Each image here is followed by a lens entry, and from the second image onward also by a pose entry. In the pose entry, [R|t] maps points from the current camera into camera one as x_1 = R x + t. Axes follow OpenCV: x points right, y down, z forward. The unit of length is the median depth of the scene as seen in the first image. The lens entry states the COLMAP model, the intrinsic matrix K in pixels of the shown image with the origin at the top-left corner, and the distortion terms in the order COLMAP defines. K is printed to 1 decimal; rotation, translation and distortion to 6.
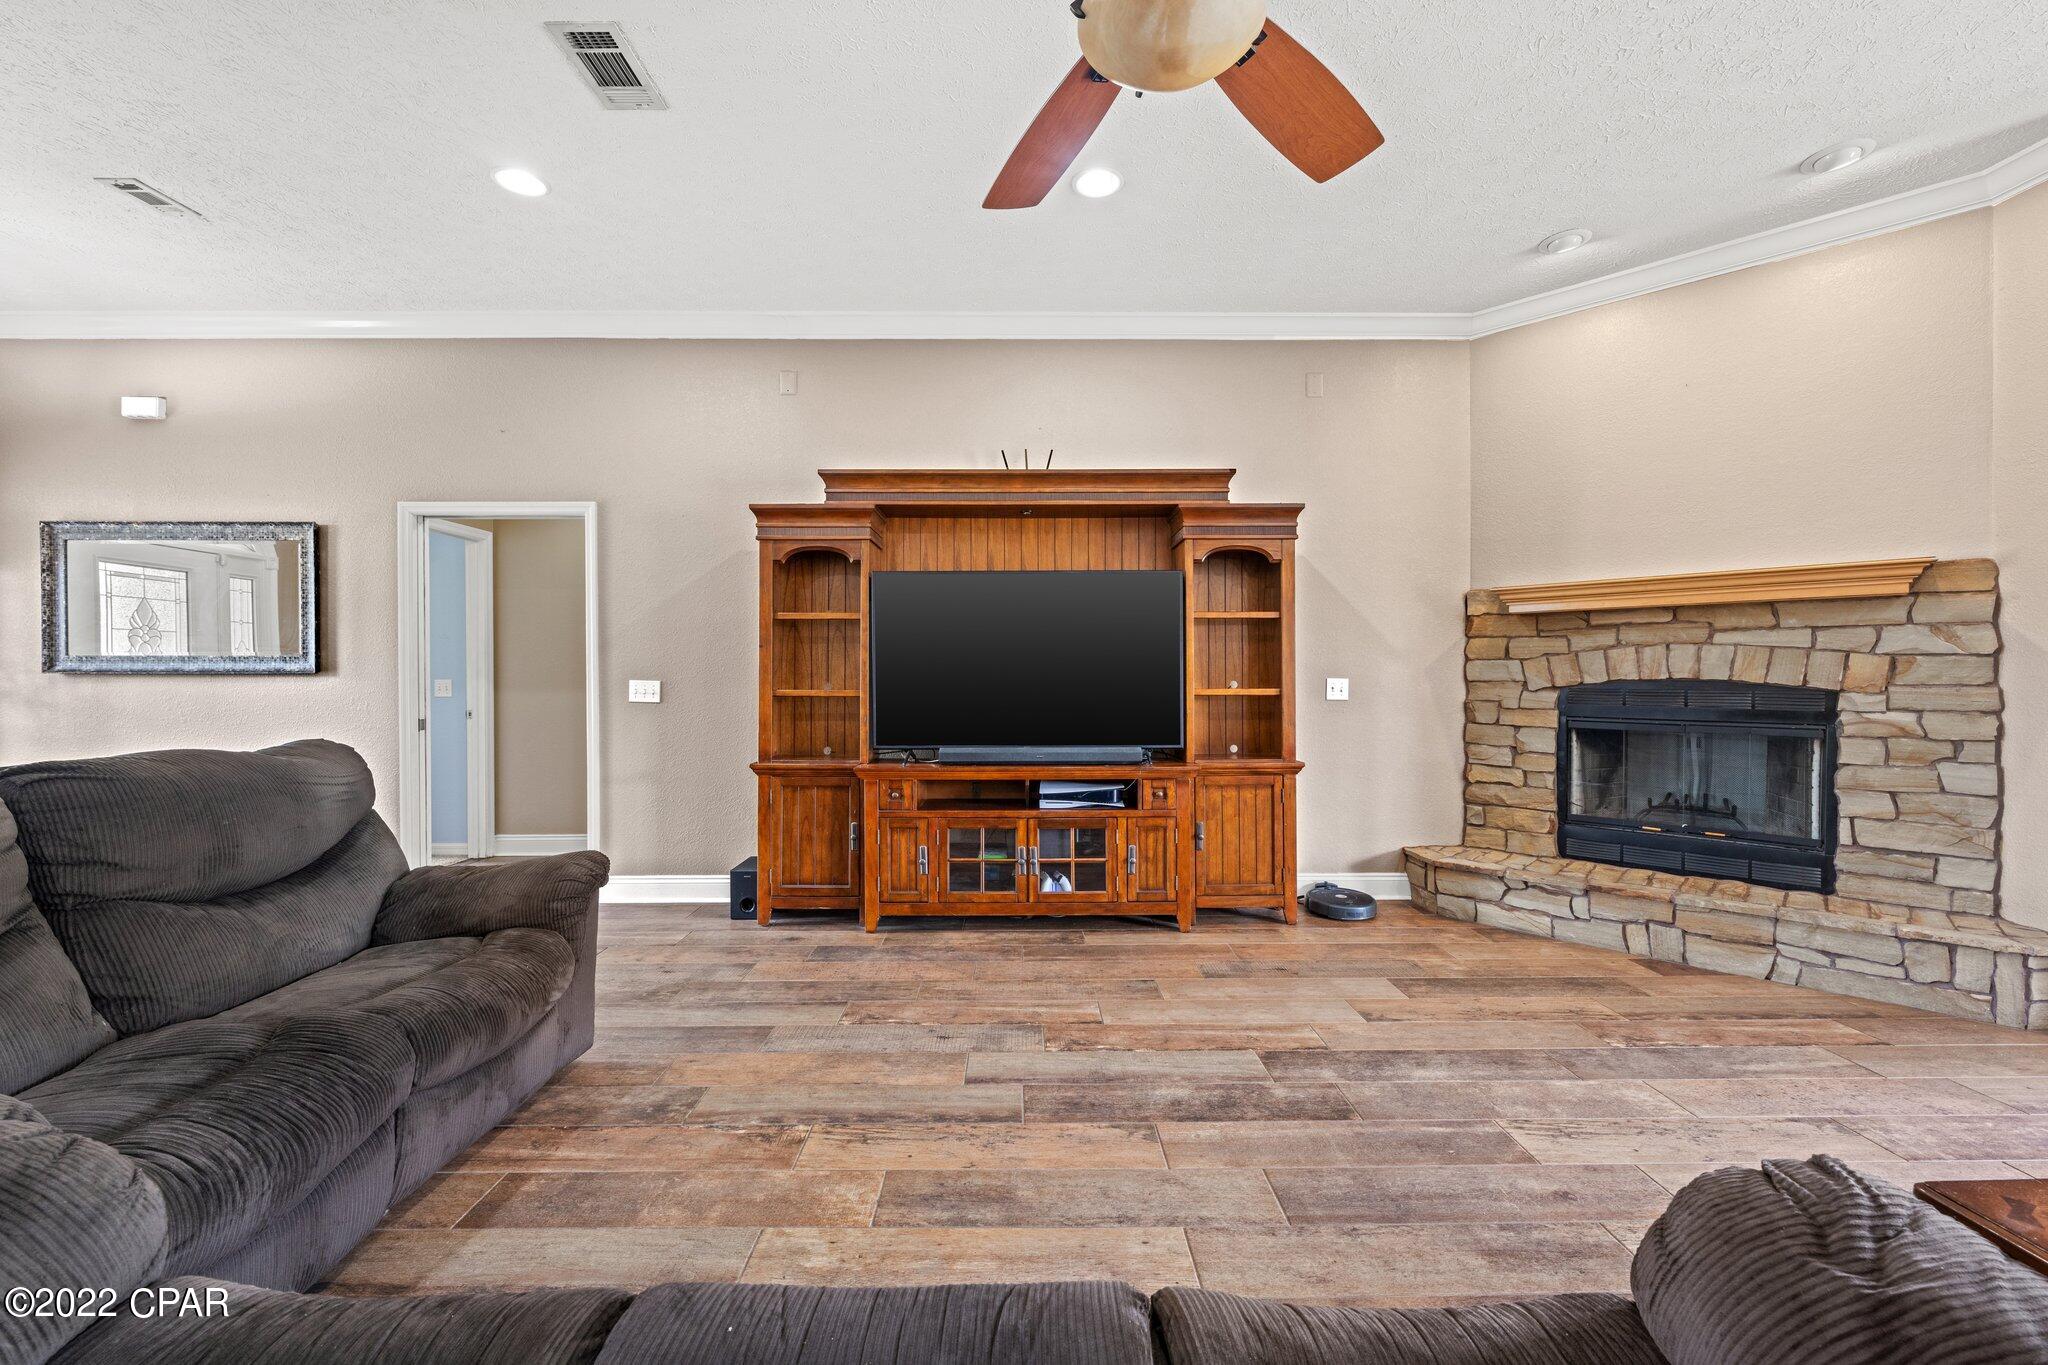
lens RADIAL K [[806.8, 0, 1028.2], [0, 806.8, 681.8], [0, 0, 1]] dist [-0.001233, -0.000786]
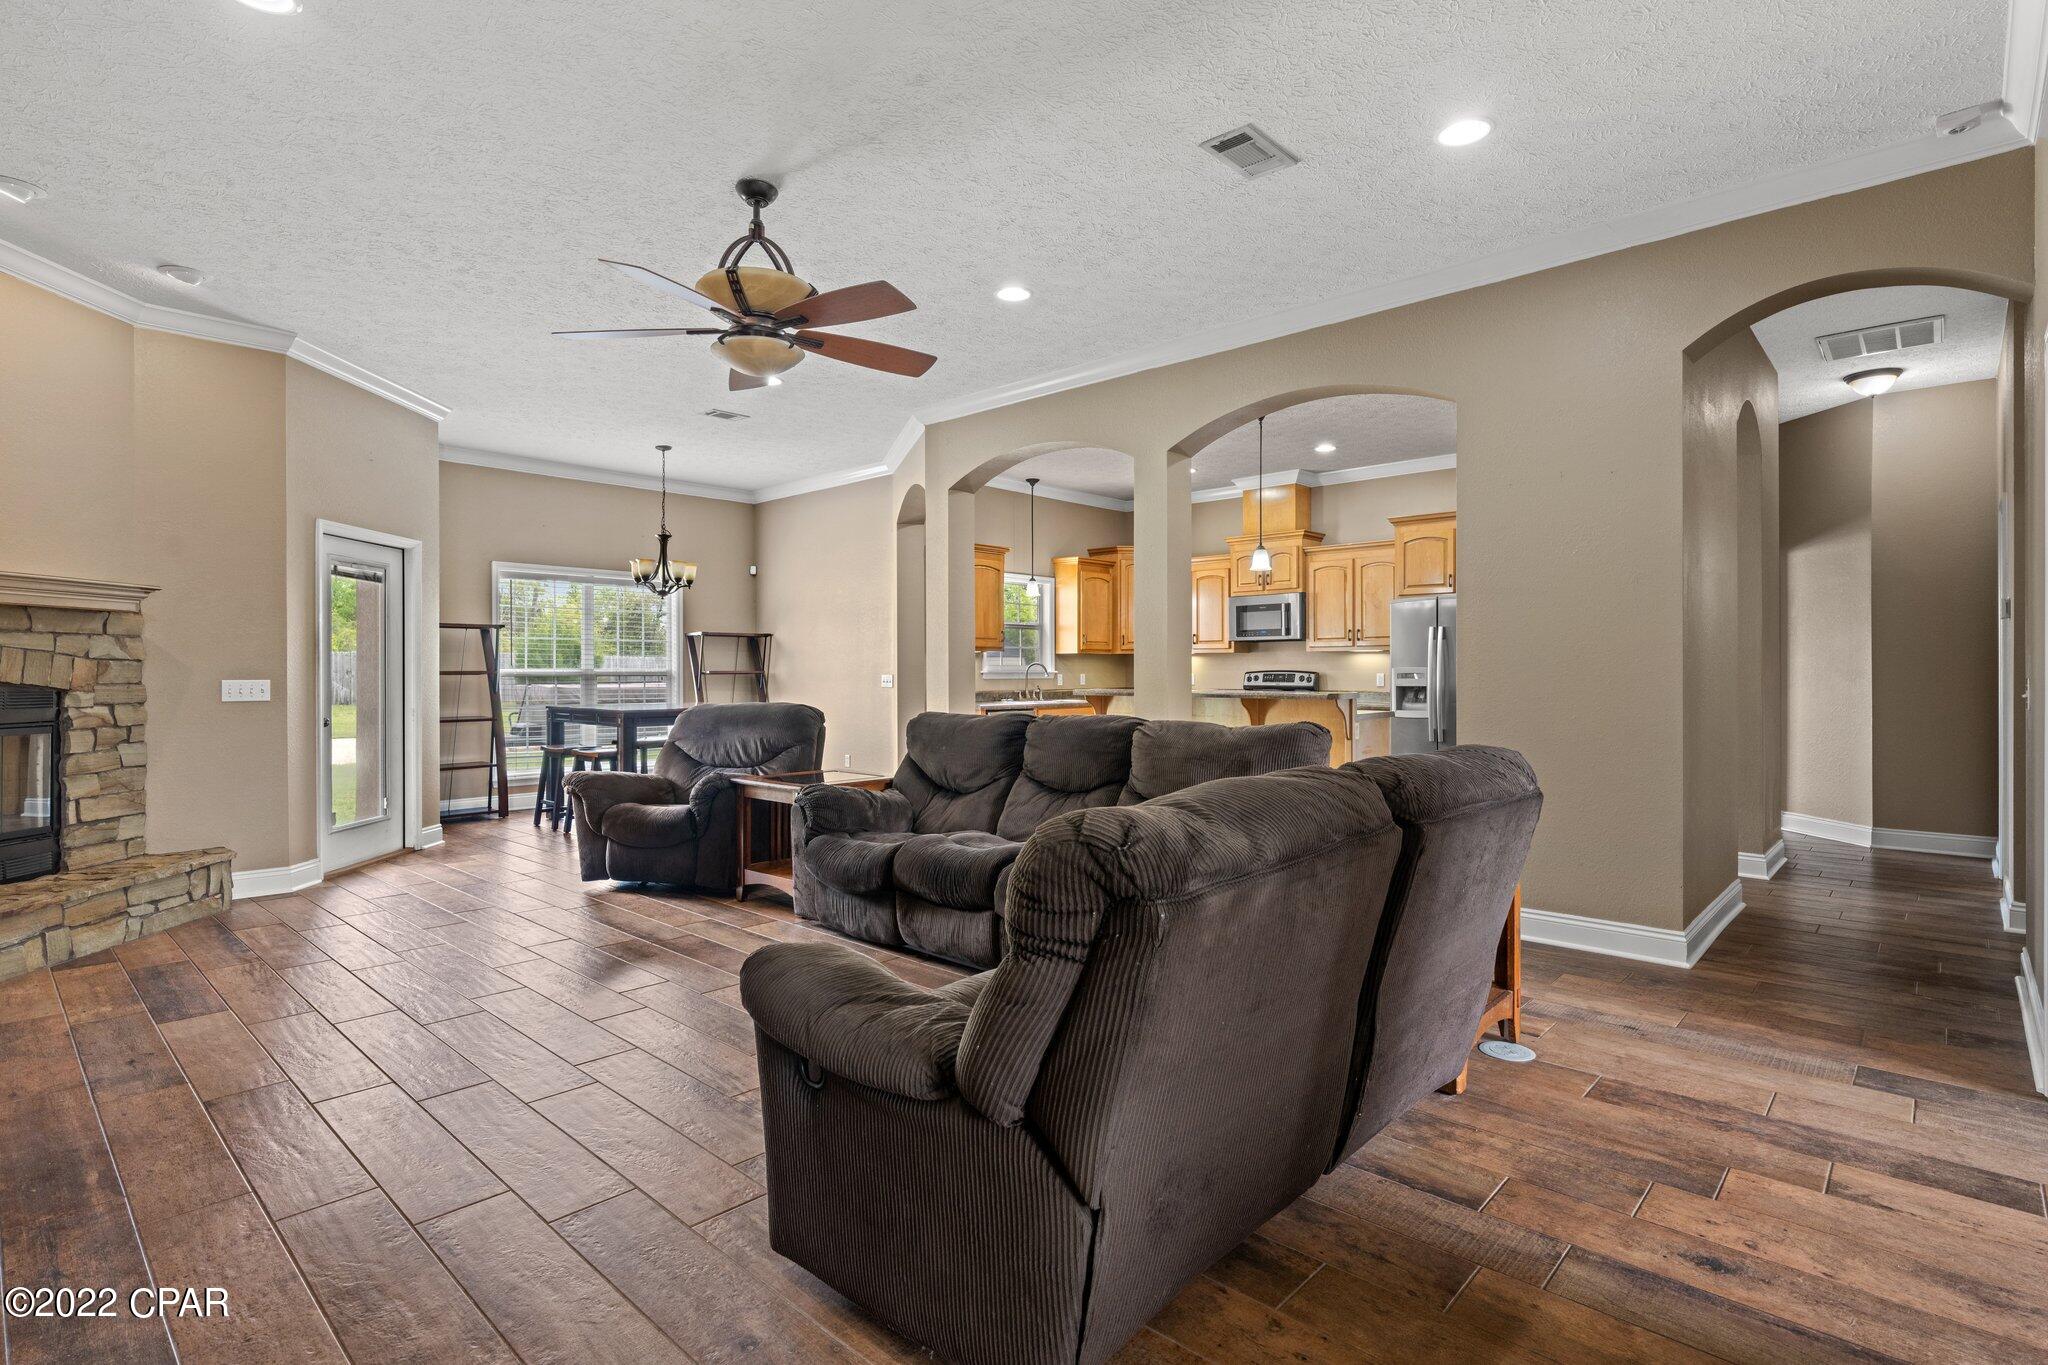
lens RADIAL K [[992.3, 0, 1022.2], [0, 992.3, 673.9], [0, 0, 1]] dist [0.004781, -0.001051]
pose [[-0.723651, 0.002242, 0.690163, -0.931418], [0.010672, 0.999912, 0.007941, -0.008227], [-0.690084, 0.013112, -0.723611, 1.081644]]
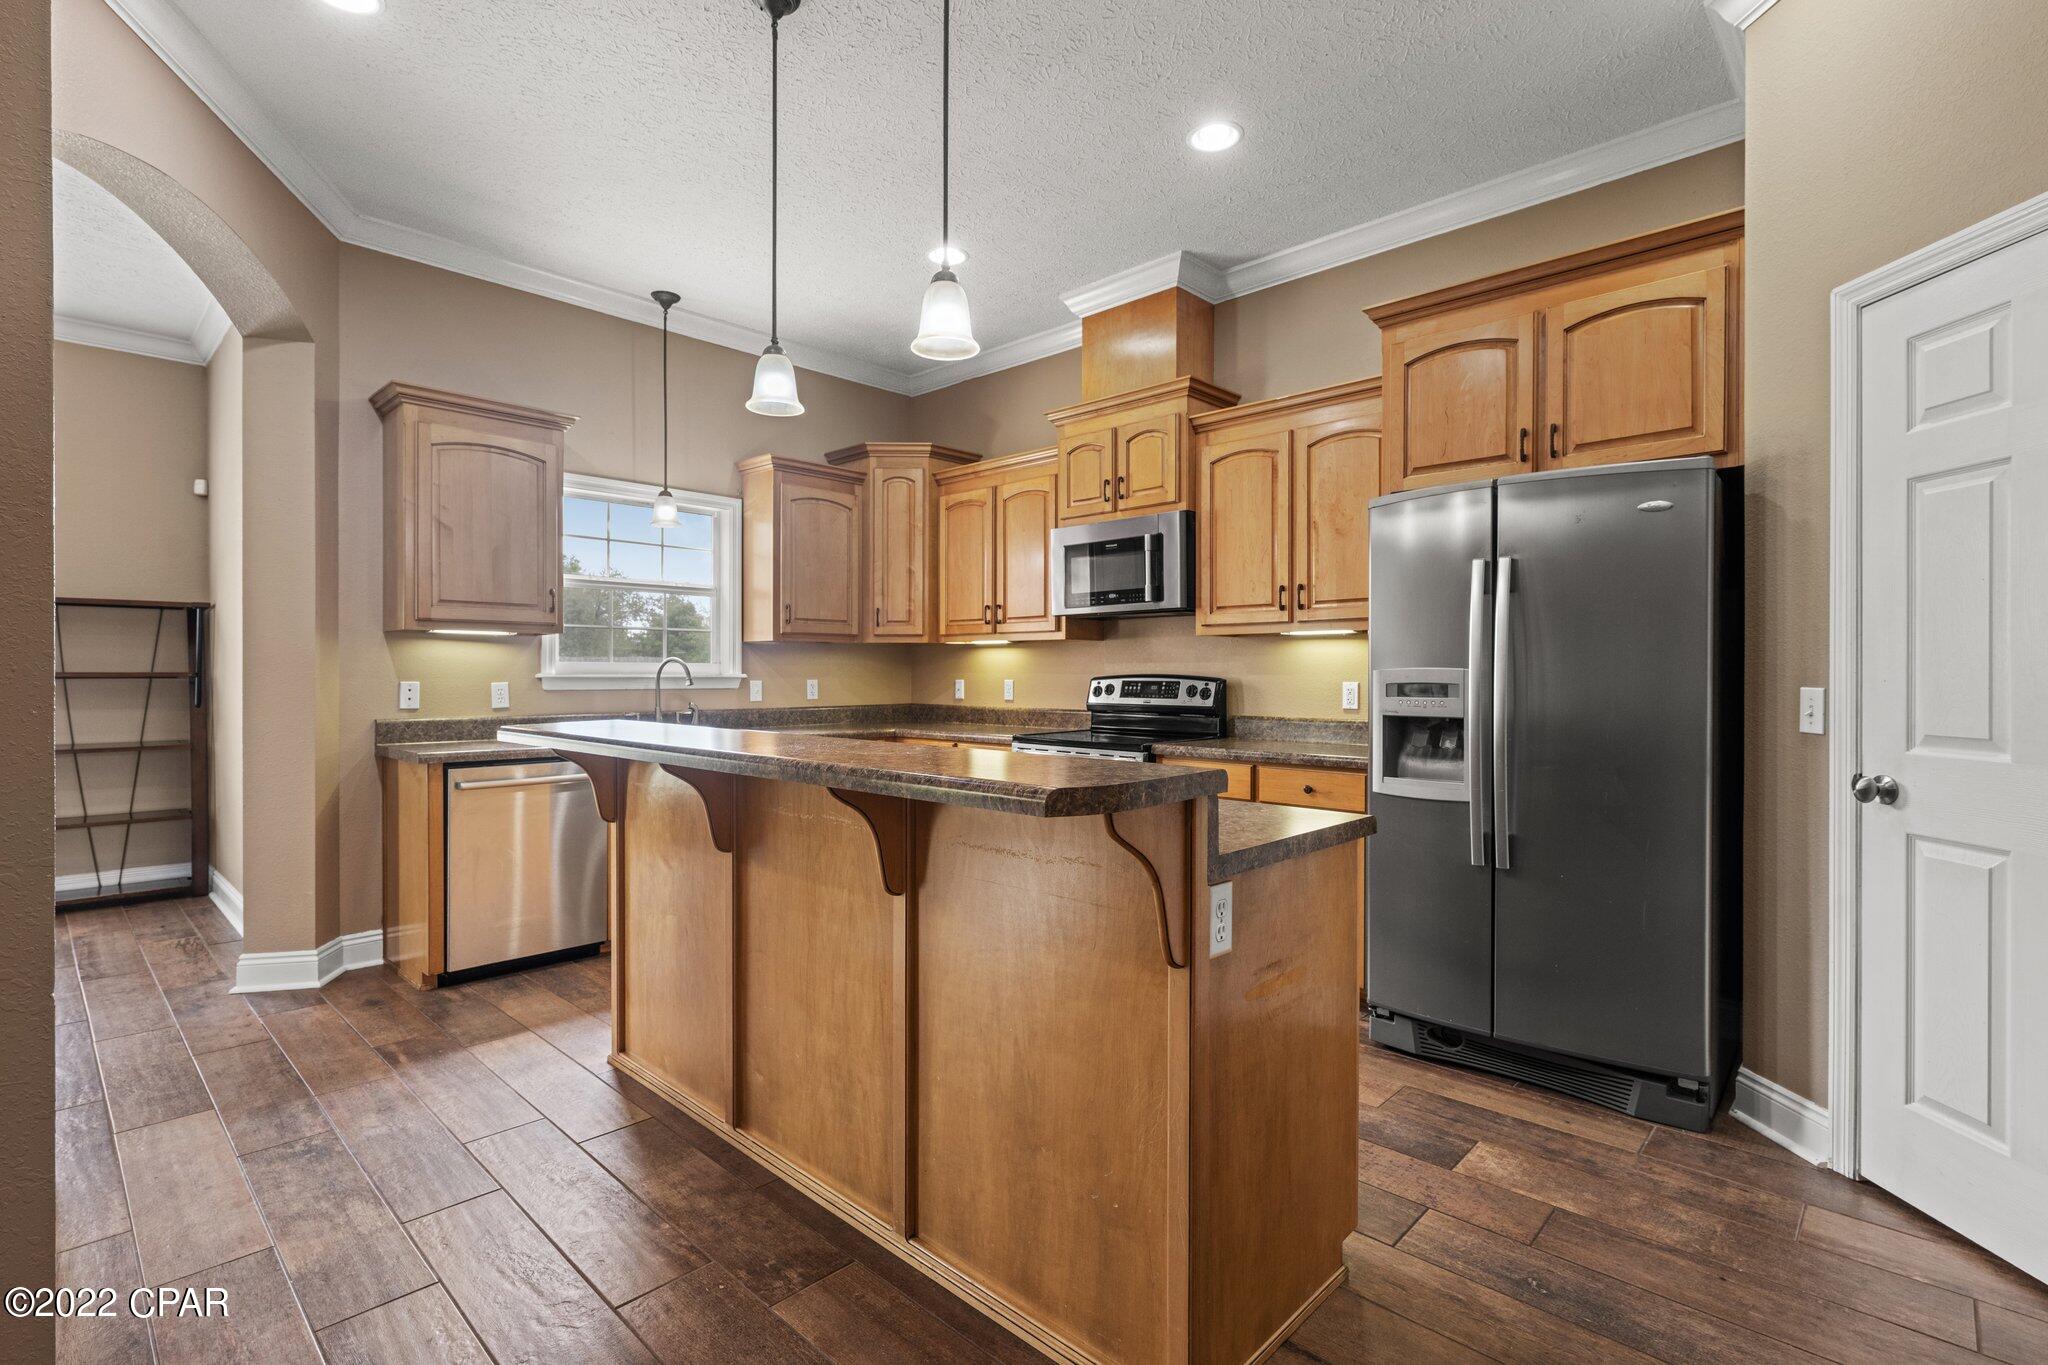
lens RADIAL K [[946.1, 0, 1021.4], [0, 946.1, 676.9], [0, 0, 1]] dist [0.001824, -0.000011]
pose [[-0.716553, -0.000706, 0.697532, -0.301778], [0.007604, 0.999932, 0.008824, 0.002579], [-0.697491, 0.011627, -0.716499, -0.413391]]
